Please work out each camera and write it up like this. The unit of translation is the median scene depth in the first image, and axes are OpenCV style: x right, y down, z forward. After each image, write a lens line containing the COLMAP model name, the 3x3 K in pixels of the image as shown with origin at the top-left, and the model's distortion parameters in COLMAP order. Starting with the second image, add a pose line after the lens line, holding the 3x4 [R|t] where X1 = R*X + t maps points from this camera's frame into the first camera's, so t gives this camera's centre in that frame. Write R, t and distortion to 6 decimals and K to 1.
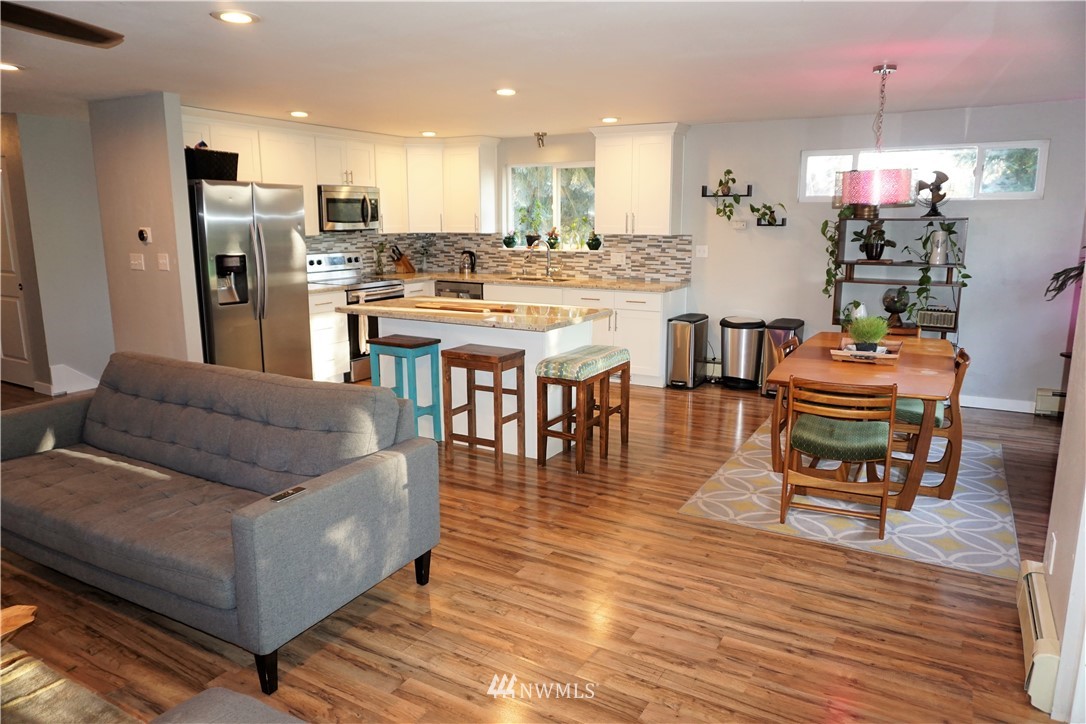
lens RADIAL K [[719.5, 0, 540.7], [0, 719.5, 357.9], [0, 0, 1]] dist [-0.052561, 0.028107]
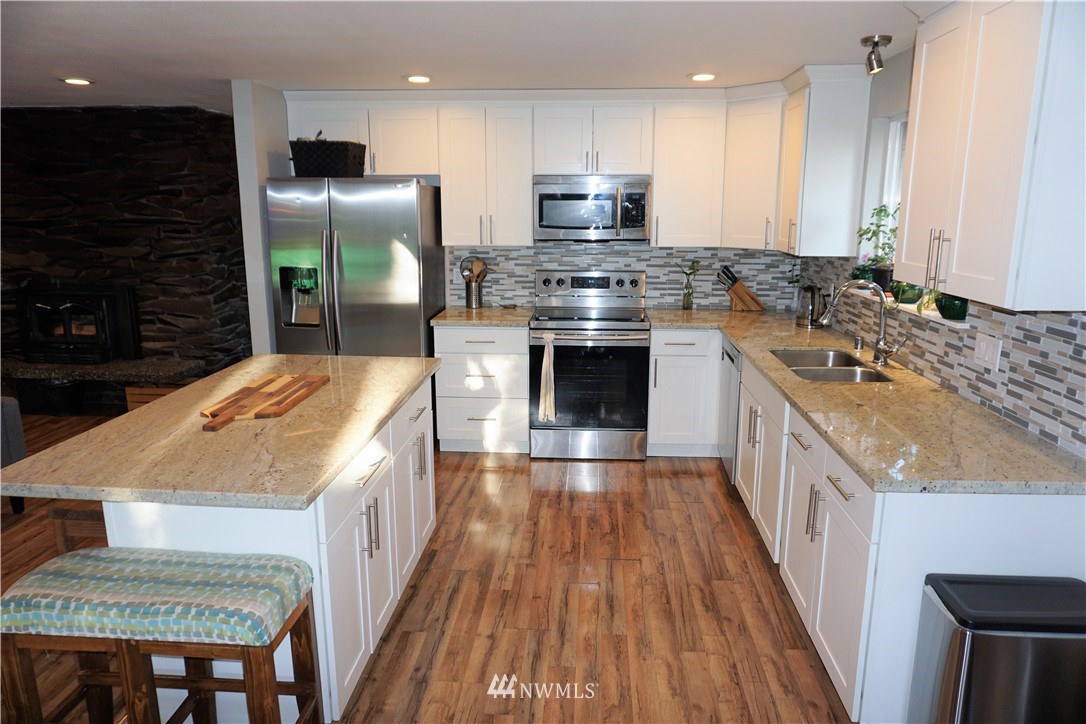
lens RADIAL K [[719.5, 0, 546.0], [0, 719.5, 363.8], [0, 0, 1]] dist [-0.052561, 0.028107]
pose [[0.451872, 0.193339, -0.870880, 0.354644], [-0.172343, 0.976761, 0.127421, -0.154230], [0.875277, 0.092512, 0.474691, 0.701861]]
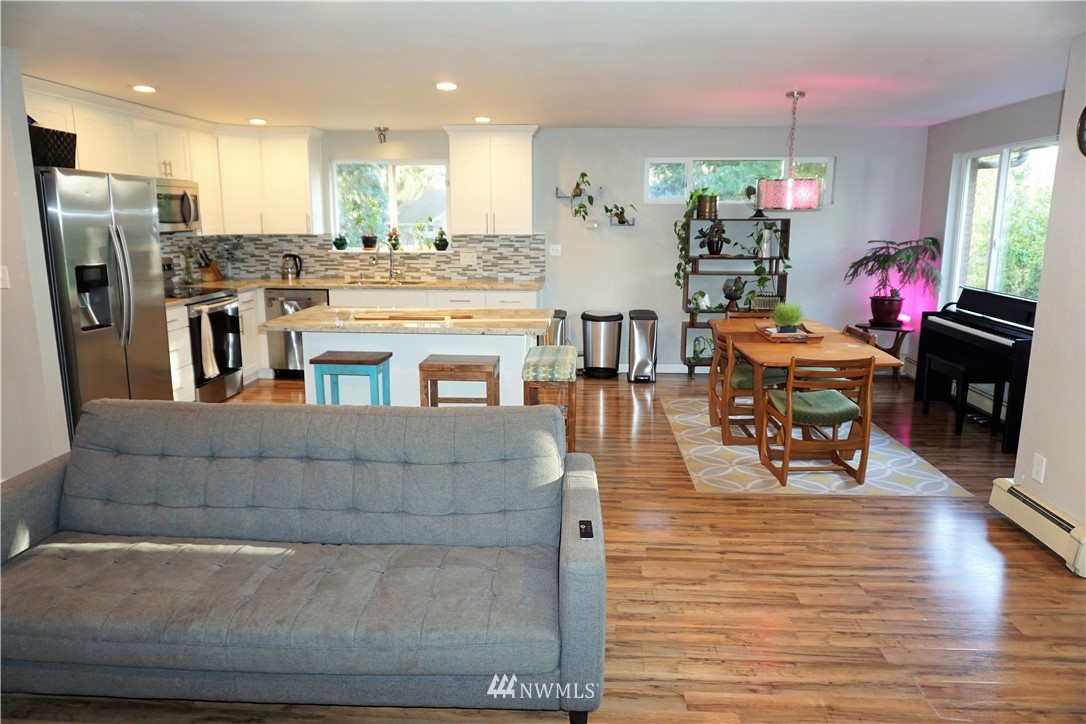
lens RADIAL K [[719.5, 0, 543.6], [0, 719.5, 361.6], [0, 0, 1]] dist [-0.052561, 0.028107]
pose [[0.892282, -0.084460, 0.443508, -0.278605], [0.080369, 0.996370, 0.028053, -0.018021], [-0.444267, 0.010613, 0.895832, 0.073869]]
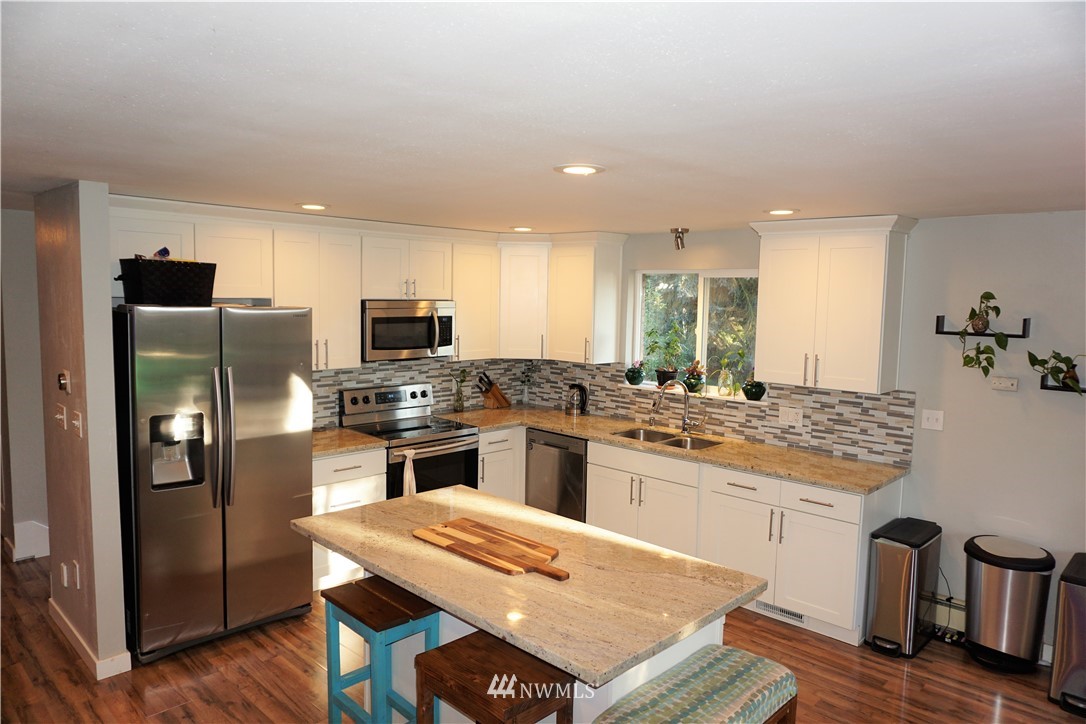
lens RADIAL K [[719.5, 0, 543.9], [0, 719.5, 362.5], [0, 0, 1]] dist [-0.052561, 0.028107]
pose [[0.971101, 0.041489, -0.235037, 0.044533], [-0.064800, 0.993617, -0.092340, -0.124312], [0.229705, 0.104902, 0.967590, 0.344368]]
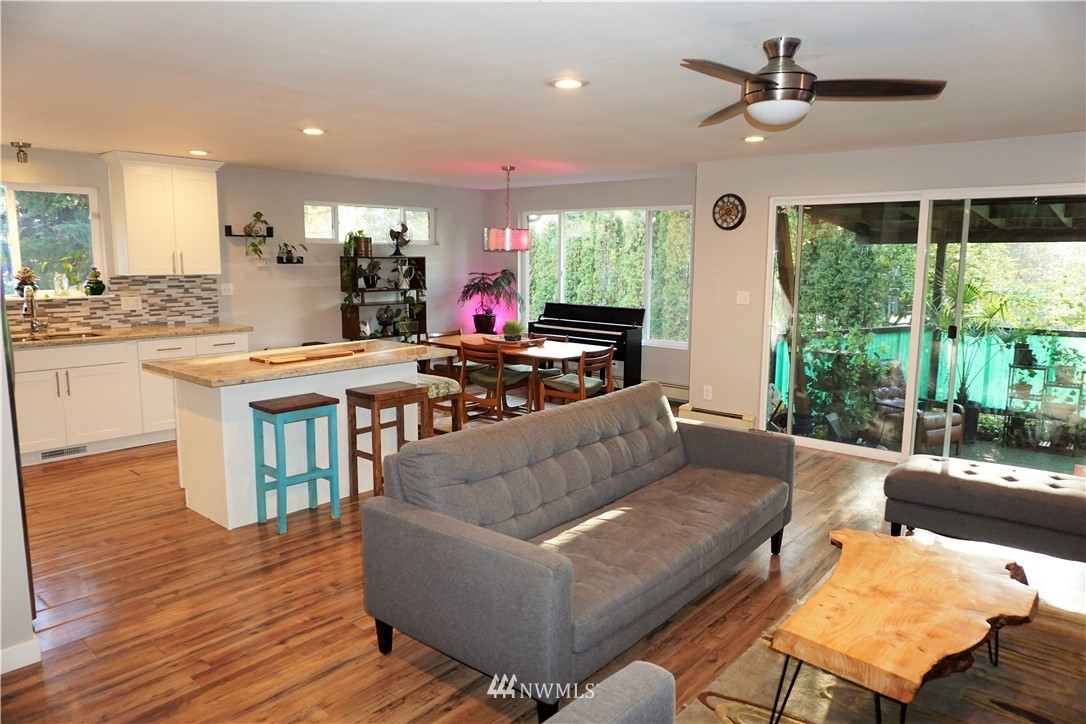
lens RADIAL K [[719.5, 0, 550.4], [0, 719.5, 365.7], [0, 0, 1]] dist [-0.052561, 0.028107]
pose [[0.166252, -0.144798, 0.975394, -0.720561], [0.174290, 0.977901, 0.115463, -0.083264], [-0.970558, 0.150805, 0.187814, 0.400752]]
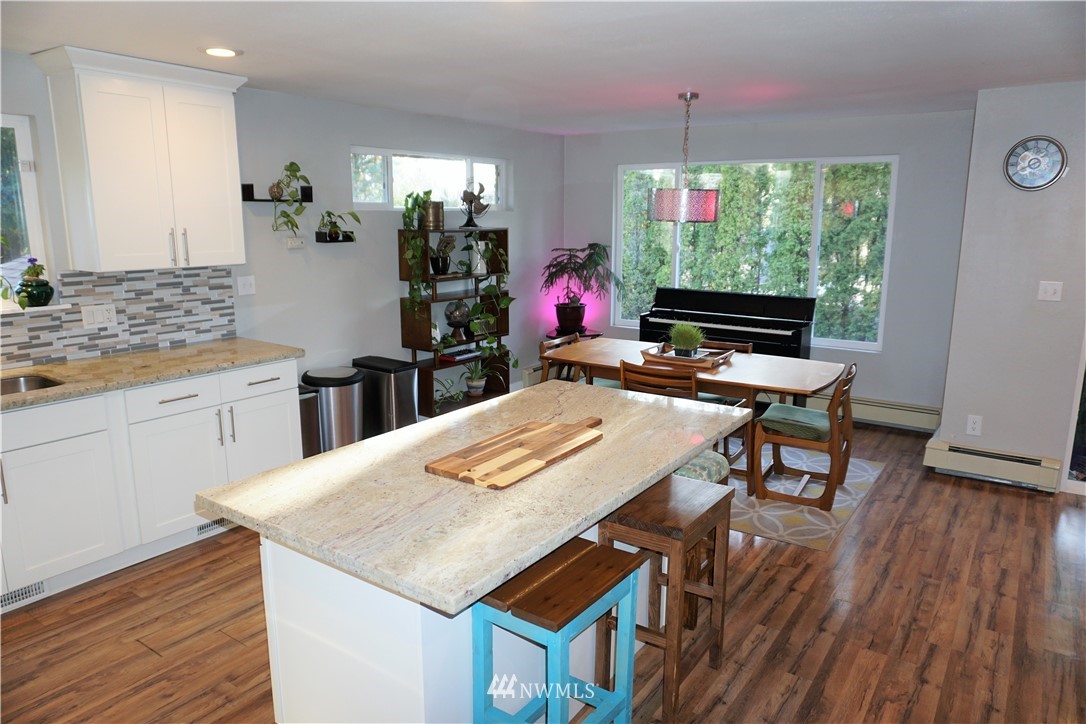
lens RADIAL K [[719.5, 0, 546.2], [0, 719.5, 359.8], [0, 0, 1]] dist [-0.052561, 0.028107]
pose [[0.071284, -0.193145, 0.978577, -0.410626], [0.183565, 0.966857, 0.177460, -0.154102], [-0.980420, 0.166982, 0.104376, 0.707174]]
